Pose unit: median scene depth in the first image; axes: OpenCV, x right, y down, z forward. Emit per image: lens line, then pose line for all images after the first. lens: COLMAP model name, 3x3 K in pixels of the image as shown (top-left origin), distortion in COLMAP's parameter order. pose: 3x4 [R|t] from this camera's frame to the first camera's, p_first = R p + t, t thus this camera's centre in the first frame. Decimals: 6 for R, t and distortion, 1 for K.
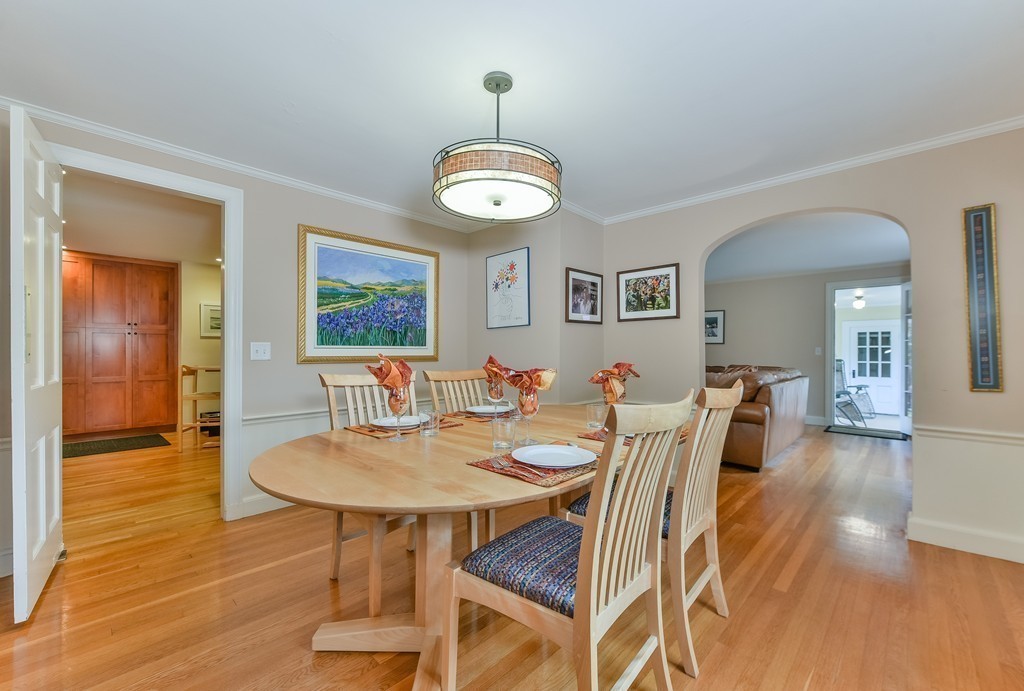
lens RADIAL K [[414.7, 0, 518.8], [0, 414.7, 351.2], [0, 0, 1]] dist [0.001950, 0.000110]
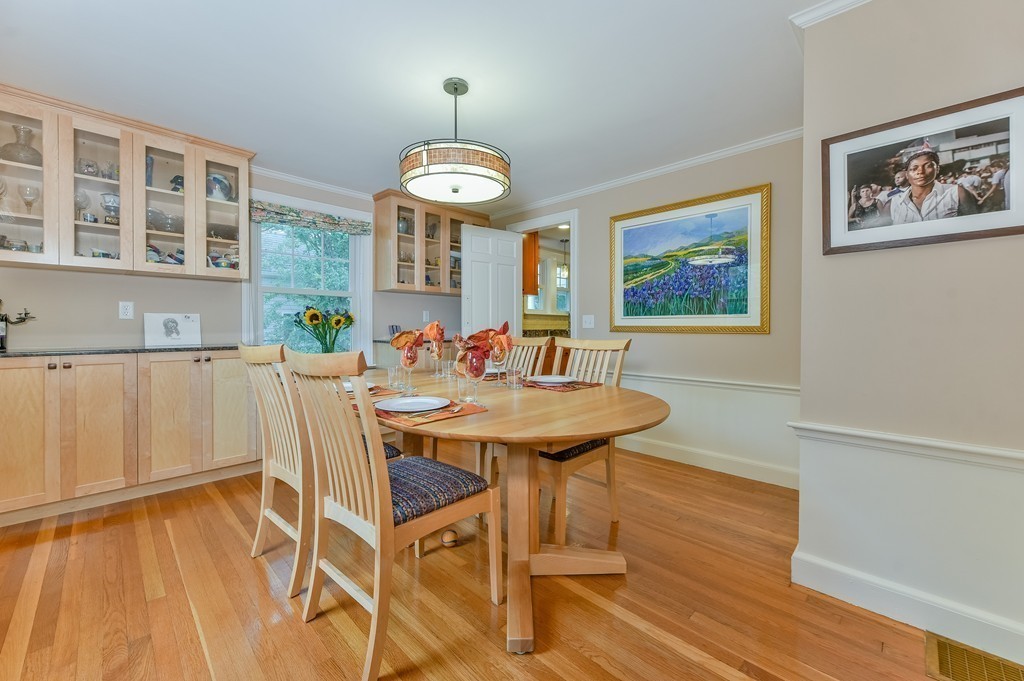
lens RADIAL K [[413.1, 0, 513.4], [0, 413.1, 336.9], [0, 0, 1]] dist [-0.004498, -0.000505]
pose [[-0.027003, 0.022568, -0.999381, 0.627559], [-0.002869, 0.999739, 0.022653, 0.016756], [0.999631, 0.003479, -0.026931, 0.671957]]
